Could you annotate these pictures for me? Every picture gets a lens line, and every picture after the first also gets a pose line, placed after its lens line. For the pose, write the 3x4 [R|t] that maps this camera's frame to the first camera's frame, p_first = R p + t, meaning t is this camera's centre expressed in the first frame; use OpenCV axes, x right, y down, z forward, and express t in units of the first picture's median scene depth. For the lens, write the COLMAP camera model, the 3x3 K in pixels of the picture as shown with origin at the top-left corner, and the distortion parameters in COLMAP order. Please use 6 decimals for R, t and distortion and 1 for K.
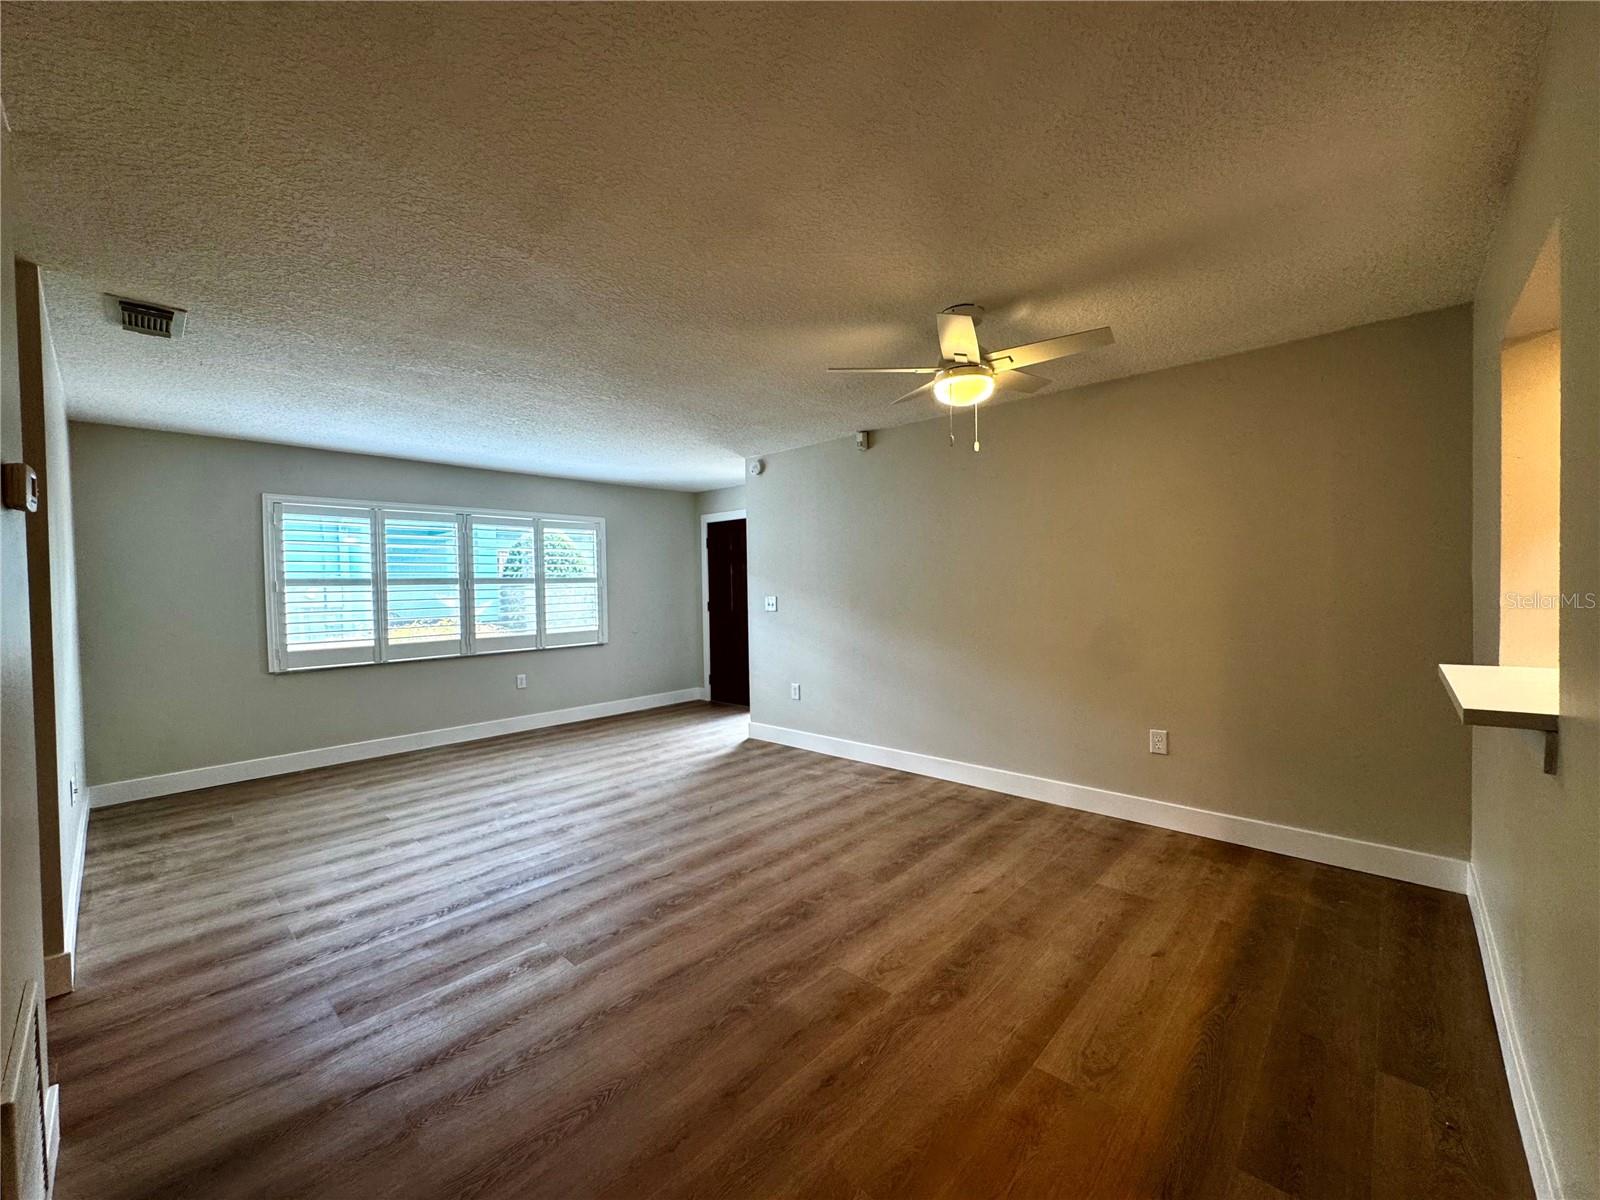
lens RADIAL K [[645.5, 0, 802.0], [0, 645.5, 590.5], [0, 0, 1]] dist [-0.003881, 0.000111]
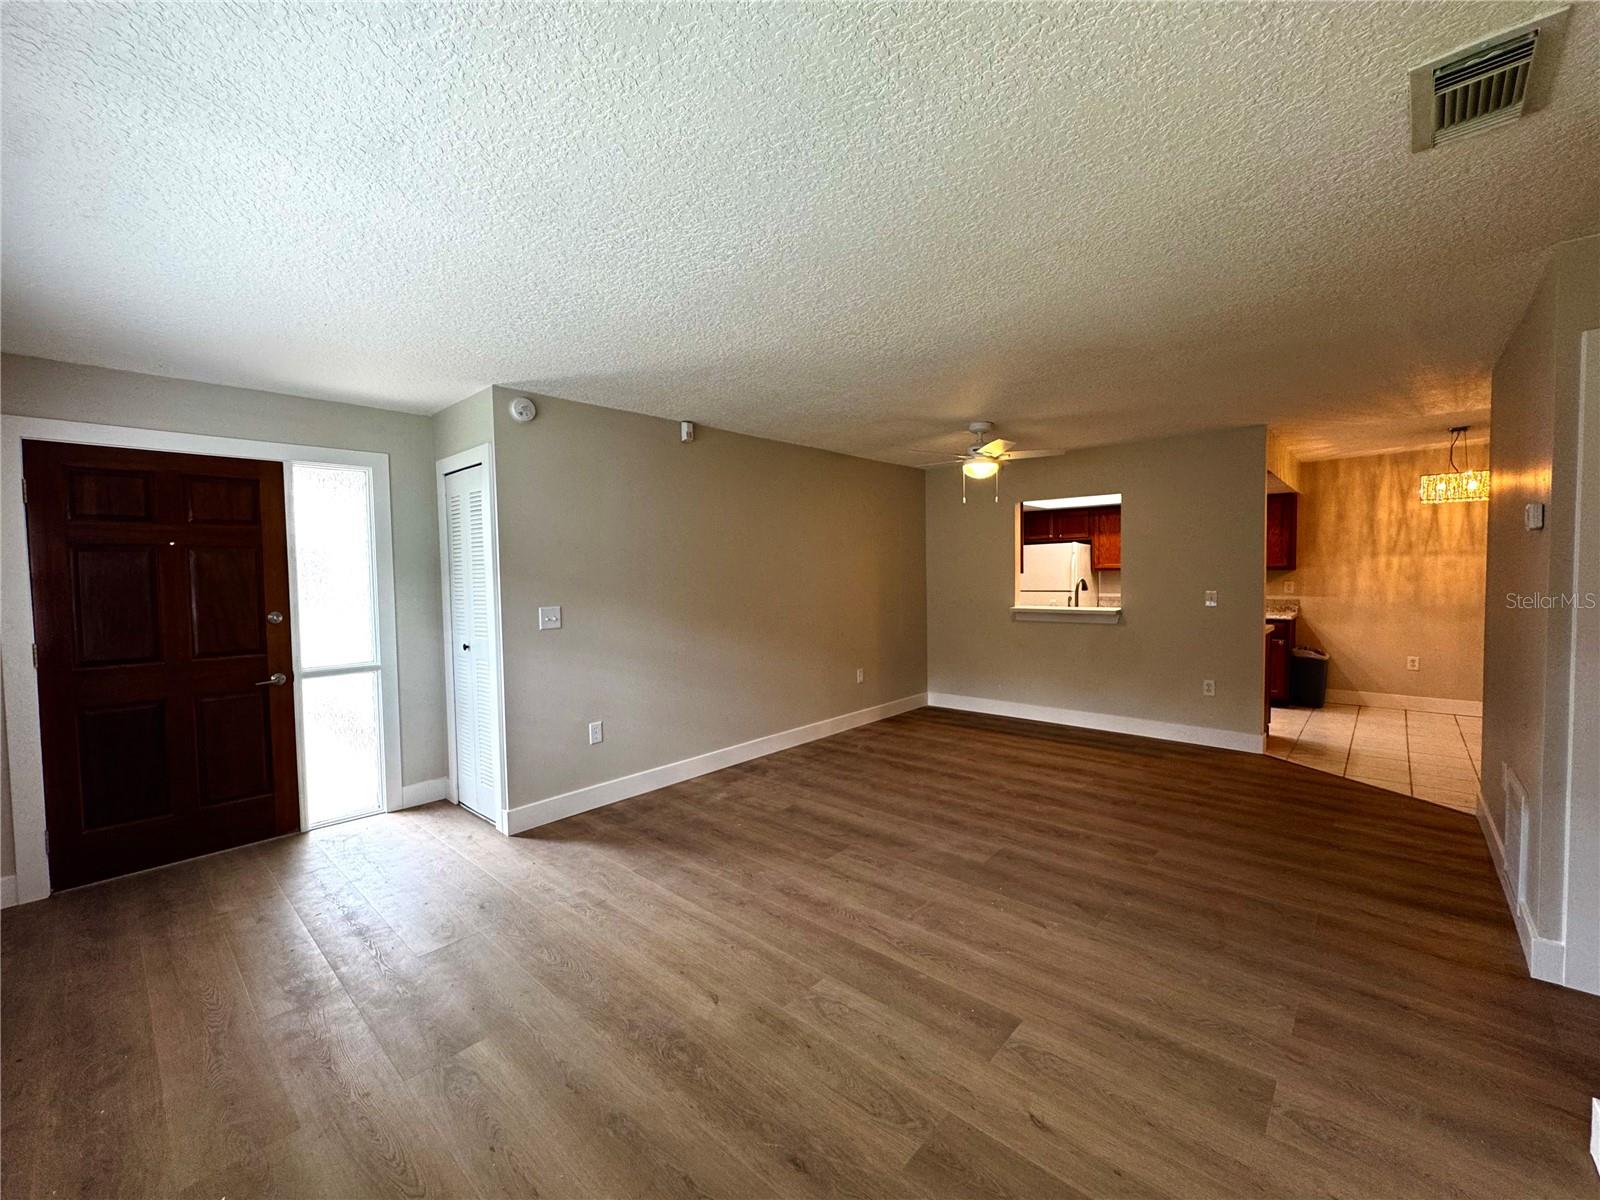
lens RADIAL K [[645.5, 0, 801.1], [0, 645.5, 602.5], [0, 0, 1]] dist [-0.003881, 0.000111]
pose [[-0.013546, -0.030096, 0.999455, -1.061009], [0.024262, 0.999243, 0.030419, -0.012900], [-0.999614, 0.024661, -0.012806, 1.093443]]
